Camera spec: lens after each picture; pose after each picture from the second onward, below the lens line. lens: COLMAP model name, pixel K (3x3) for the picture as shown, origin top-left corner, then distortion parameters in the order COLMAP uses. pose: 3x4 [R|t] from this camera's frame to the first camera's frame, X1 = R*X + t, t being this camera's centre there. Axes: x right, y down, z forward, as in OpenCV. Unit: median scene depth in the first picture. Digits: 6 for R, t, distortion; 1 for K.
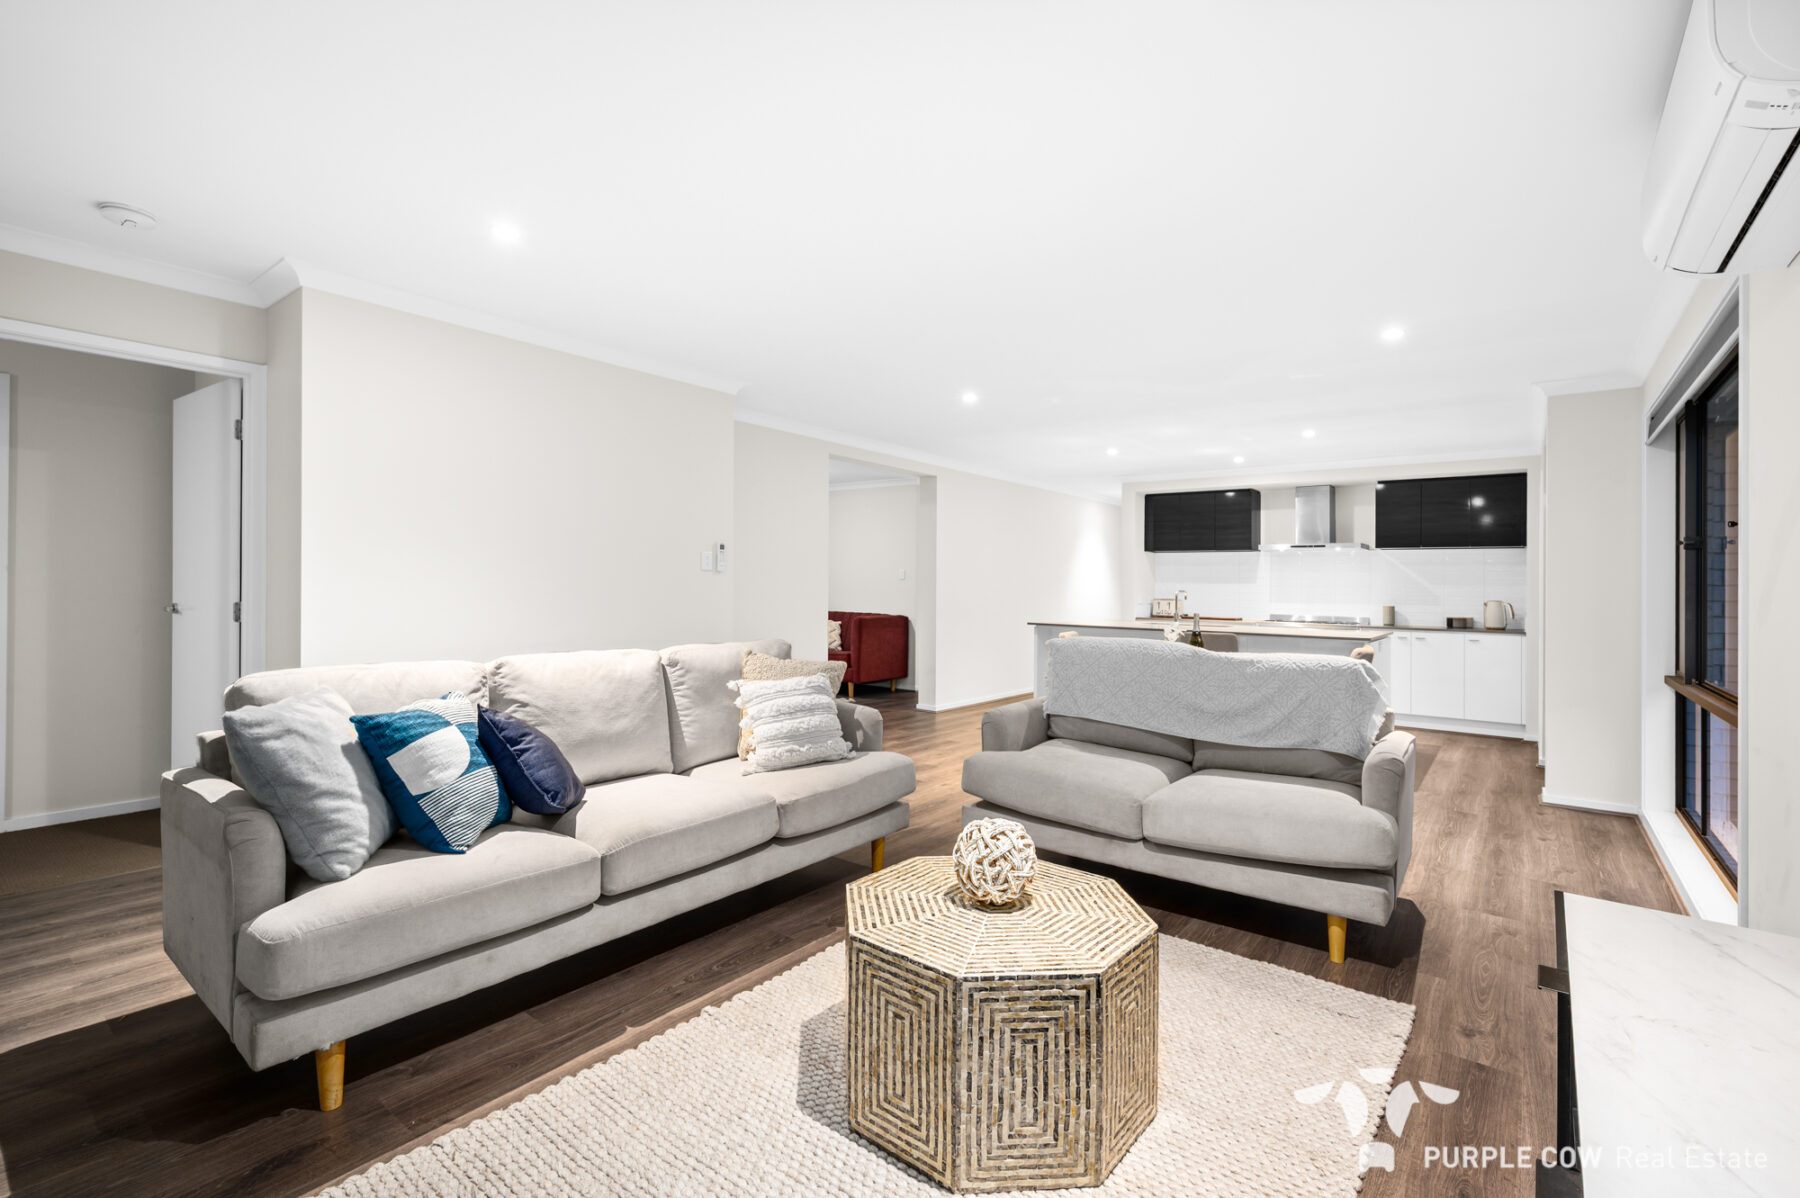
lens RADIAL K [[812.9, 0, 906.0], [0, 812.9, 592.7], [0, 0, 1]] dist [-0.000195, -0.000581]
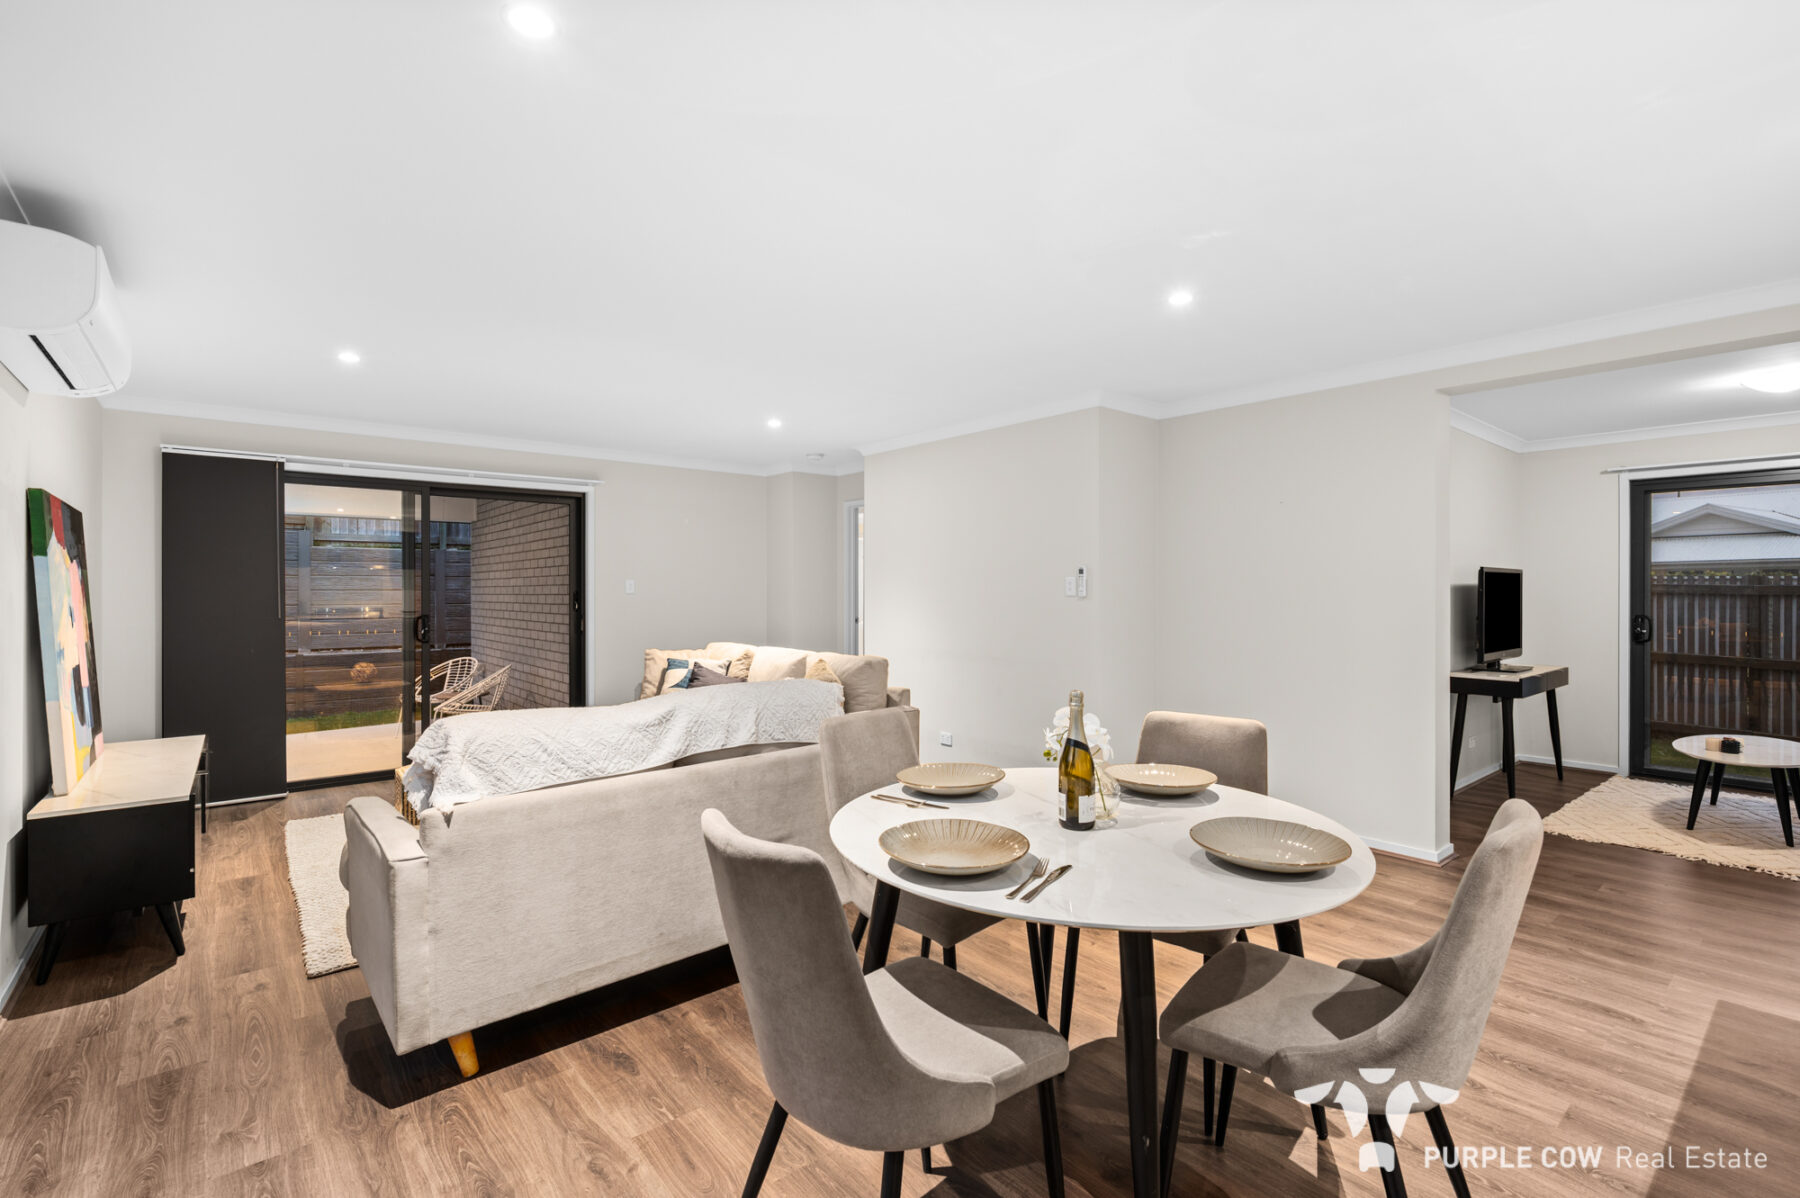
lens RADIAL K [[803.4, 0, 900.0], [0, 803.4, 599.0], [0, 0, 1]] dist [0.000508, 0.000078]
pose [[-0.218566, -0.006406, -0.975801, 1.677360], [-0.012261, 0.999918, -0.003817, -0.037894], [0.975745, 0.011130, -0.218626, 2.214210]]
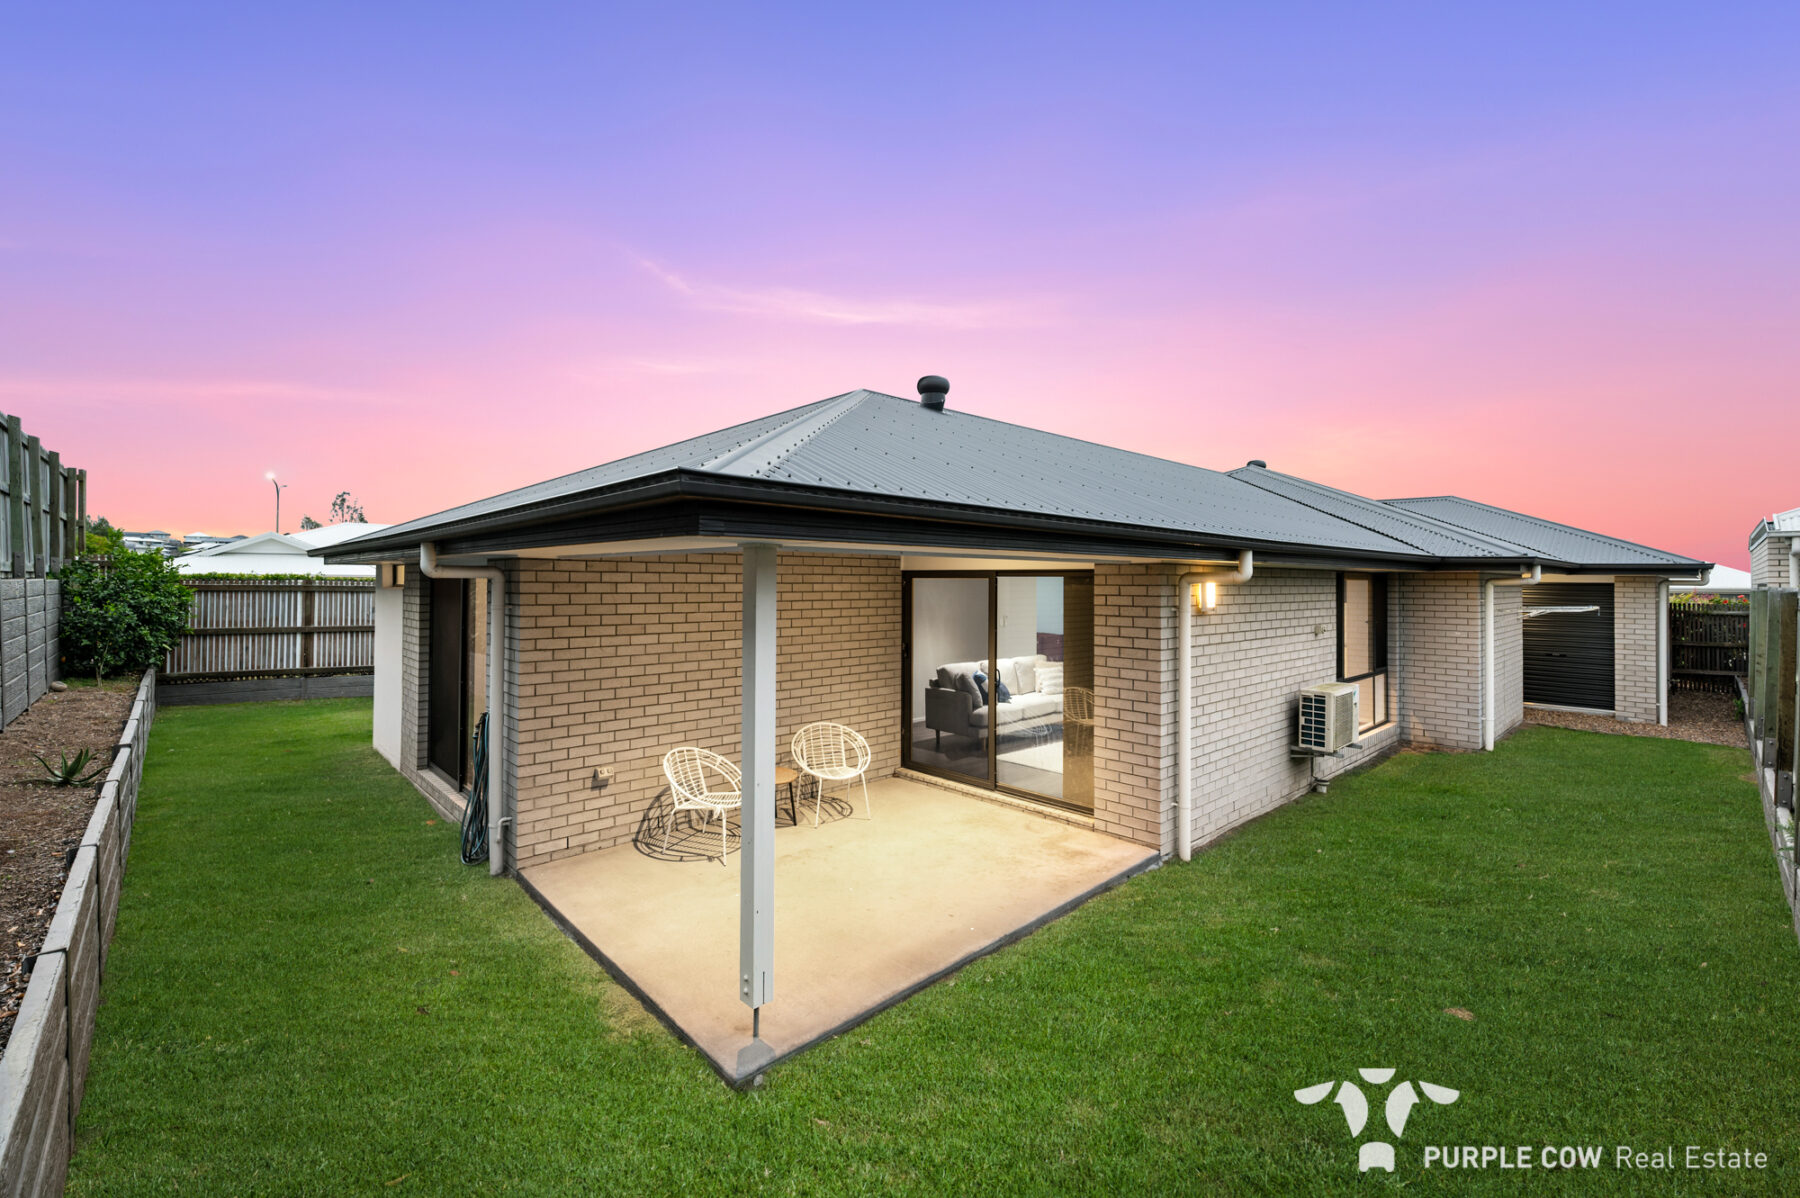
lens RADIAL K [[750.3, 0, 899.8], [0, 750.3, 581.5], [0, 0, 1]] dist [0.000014, -0.000002]
pose [[0.988384, -0.013677, -0.151359, -0.429754], [0.011662, 0.999831, -0.014199, -0.293796], [0.151528, 0.012269, 0.988377, -3.019237]]
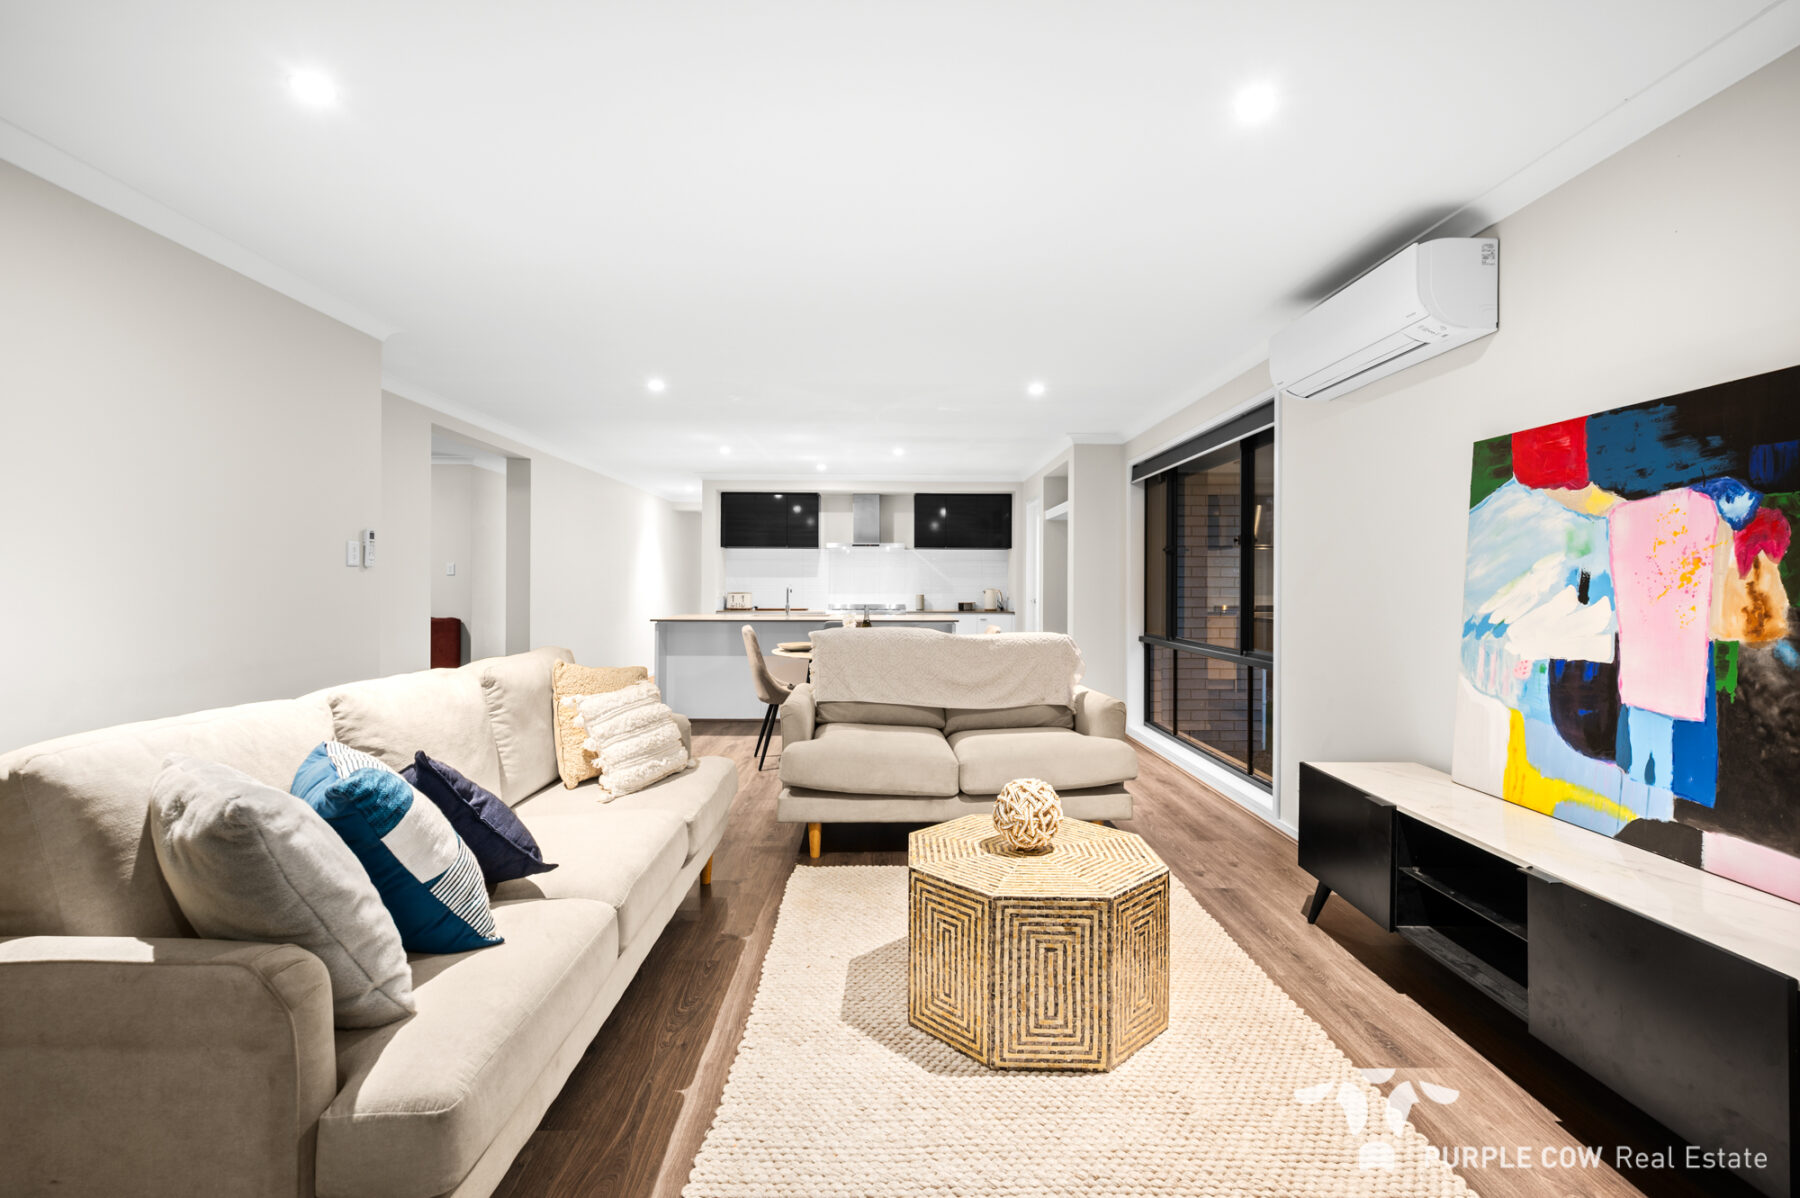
lens RADIAL K [[812.9, 0, 906.0], [0, 812.9, 592.7], [0, 0, 1]] dist [-0.000195, -0.000581]
pose [[0.778852, -0.019125, 0.626917, -0.688993], [0.013895, 0.999816, 0.013238, -0.010801], [-0.627054, -0.001599, 0.778974, 0.164942]]
